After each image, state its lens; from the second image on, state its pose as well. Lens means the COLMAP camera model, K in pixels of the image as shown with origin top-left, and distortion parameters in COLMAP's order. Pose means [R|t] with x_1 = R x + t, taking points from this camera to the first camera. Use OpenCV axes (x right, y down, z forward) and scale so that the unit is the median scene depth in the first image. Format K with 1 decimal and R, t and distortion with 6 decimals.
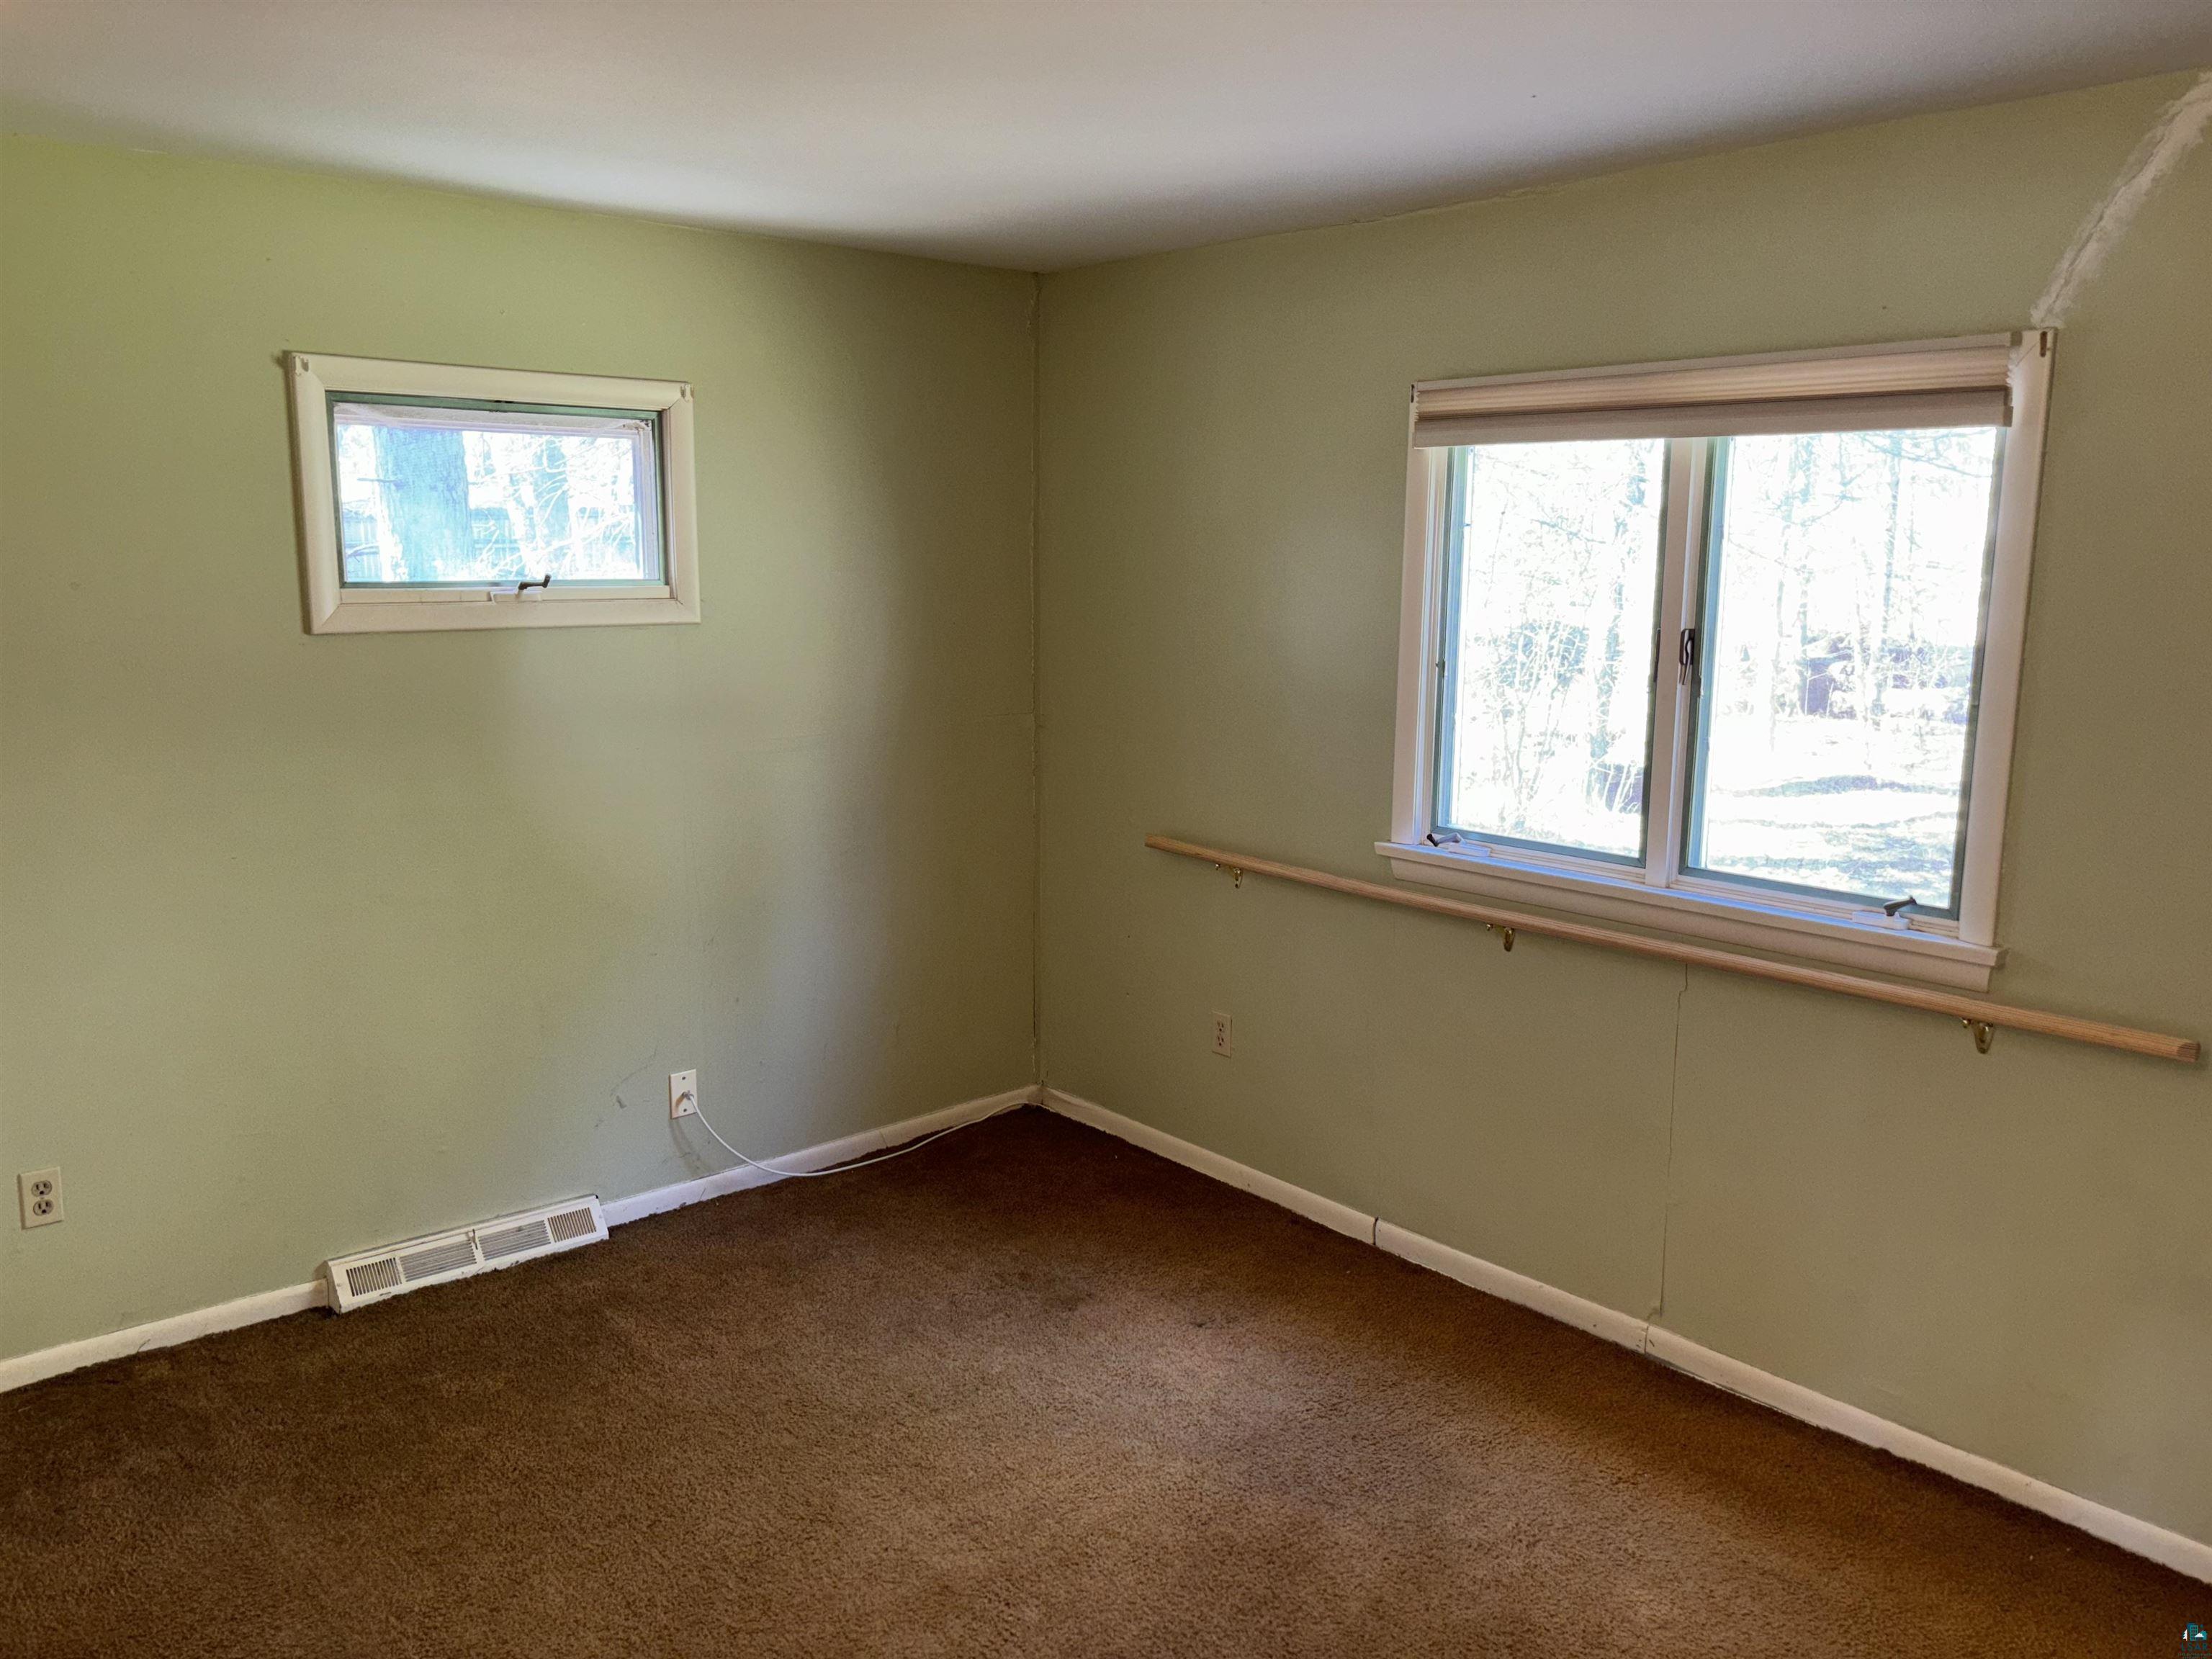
lens RADIAL K [[1682.5, 0, 1103.4], [0, 1682.5, 827.7], [0, 0, 1]] dist [0.043559, -0.044703]
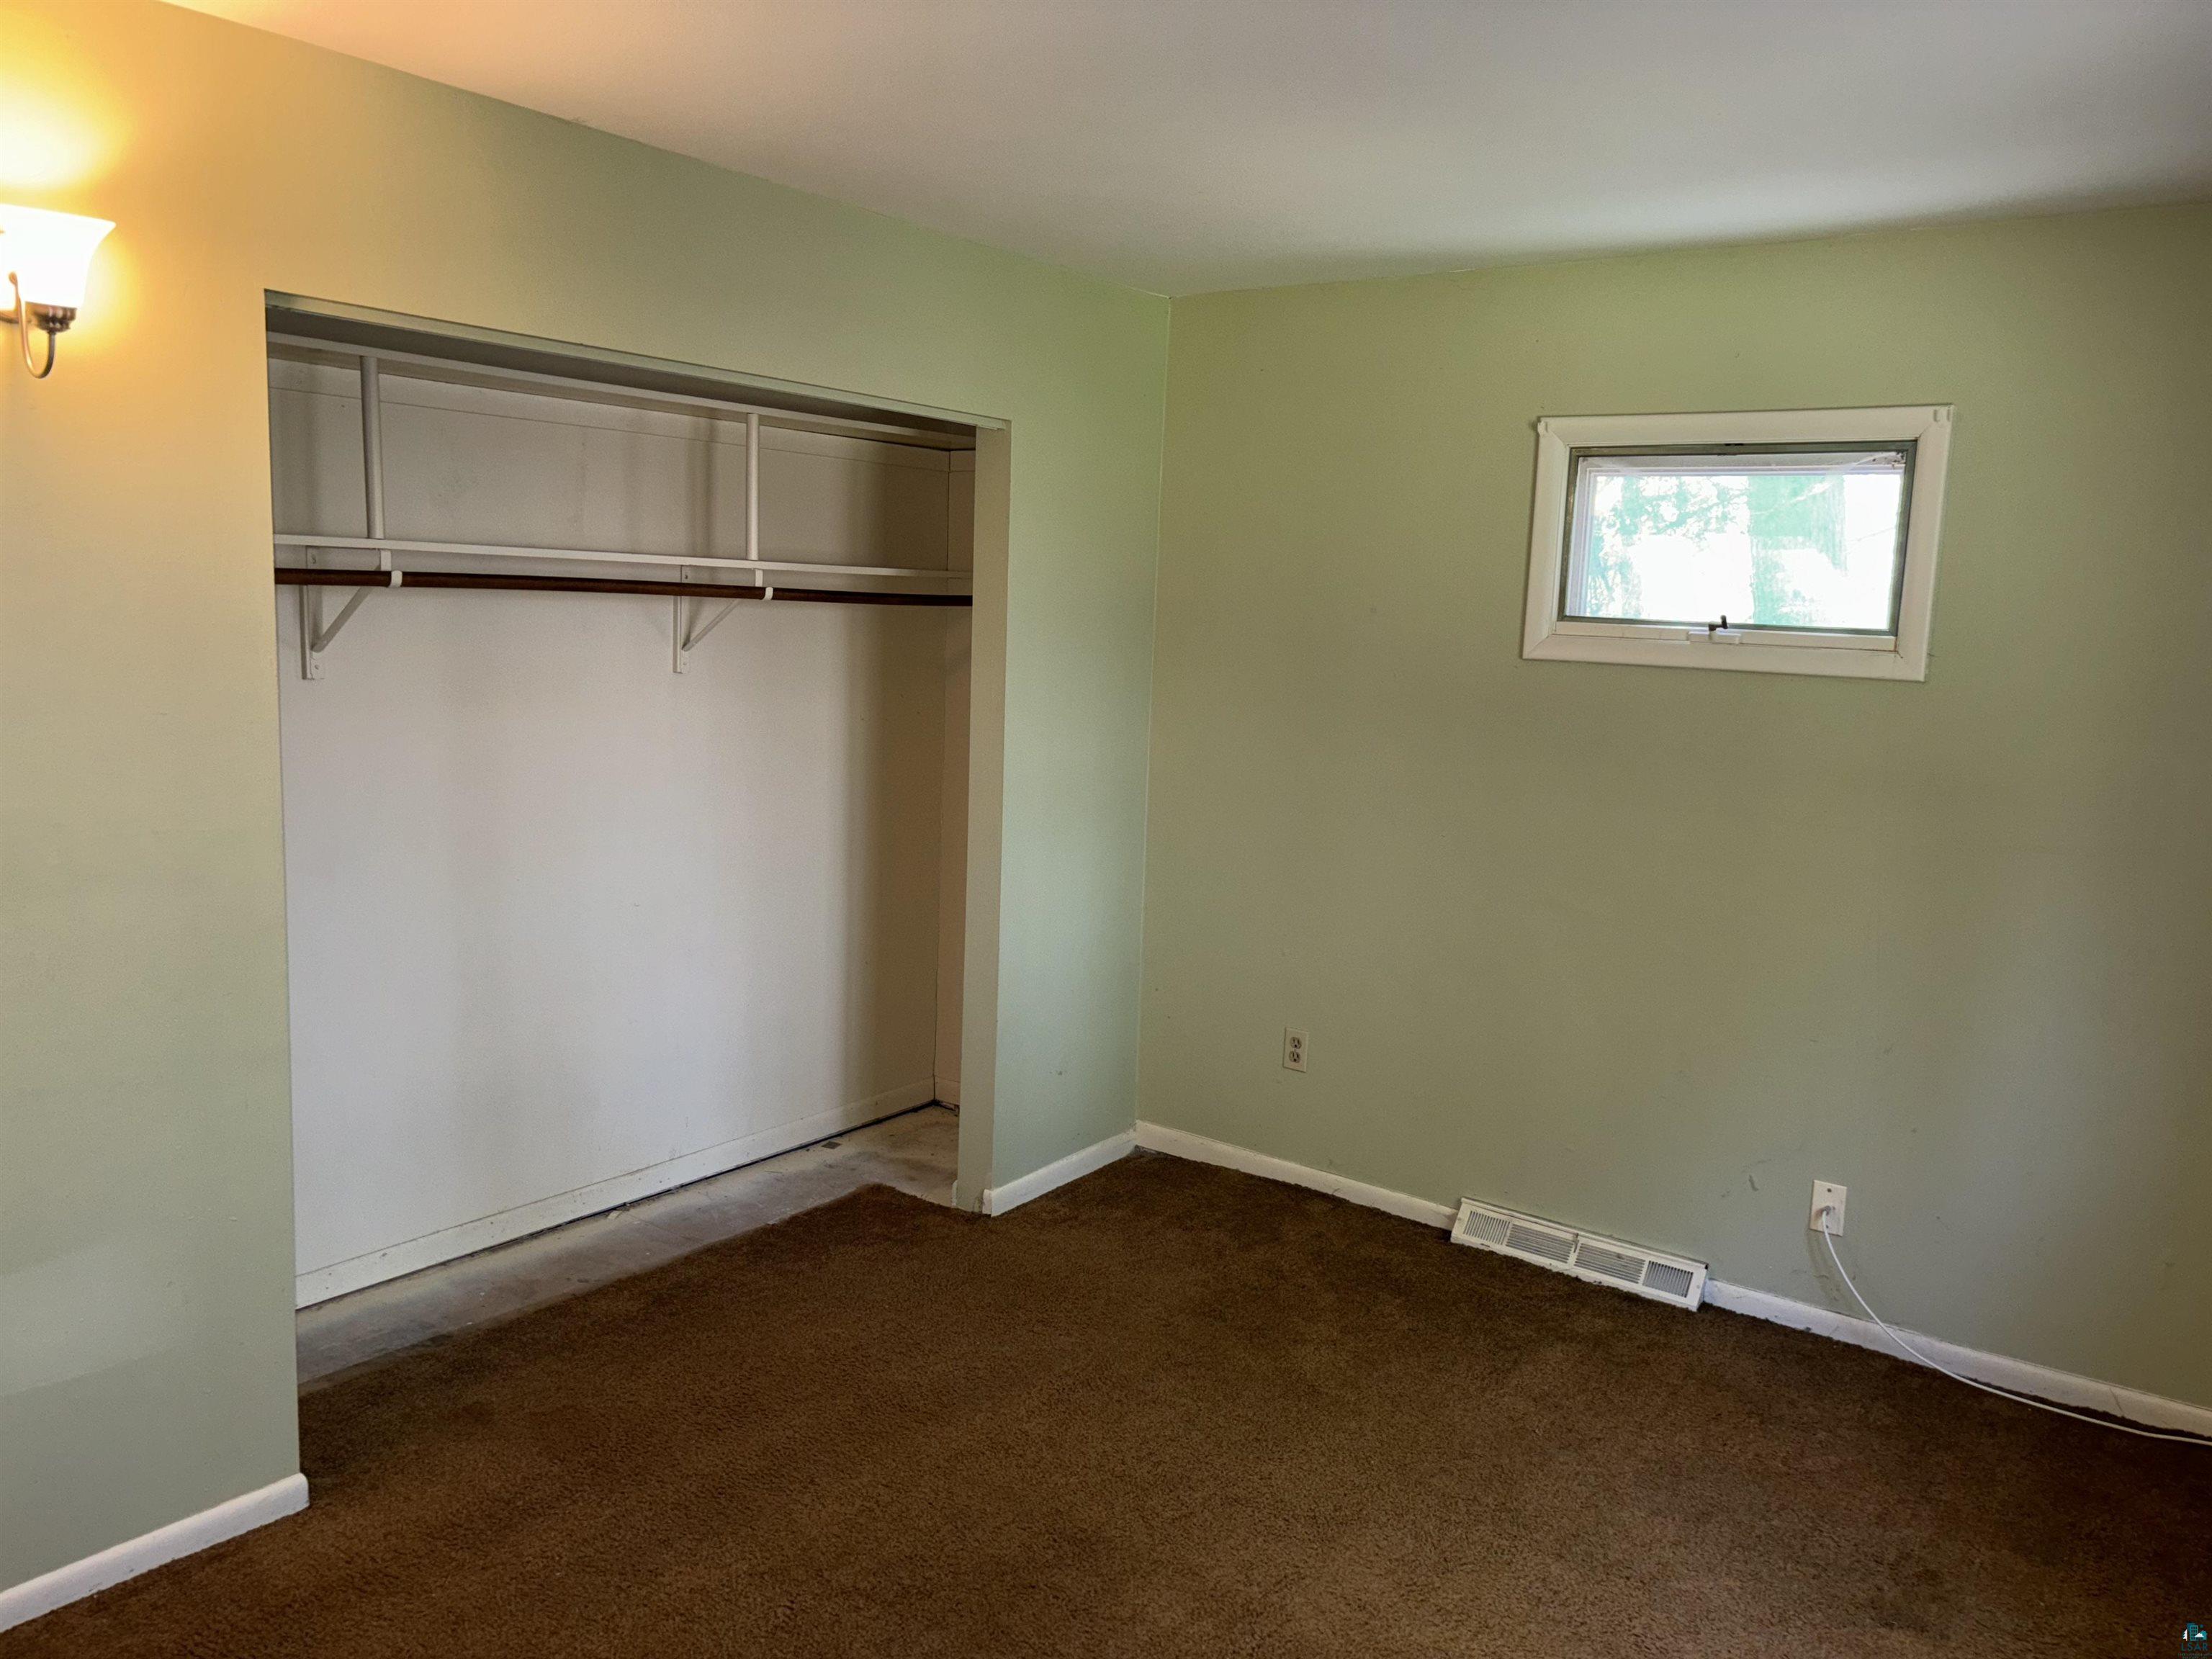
lens RADIAL K [[1682.5, 0, 1101.8], [0, 1682.5, 819.5], [0, 0, 1]] dist [0.043559, -0.044703]
pose [[0.219041, 0.135295, -0.966290, 0.549739], [-0.205209, 0.974577, 0.089939, -0.046922], [0.953892, 0.178591, 0.241236, 0.427171]]
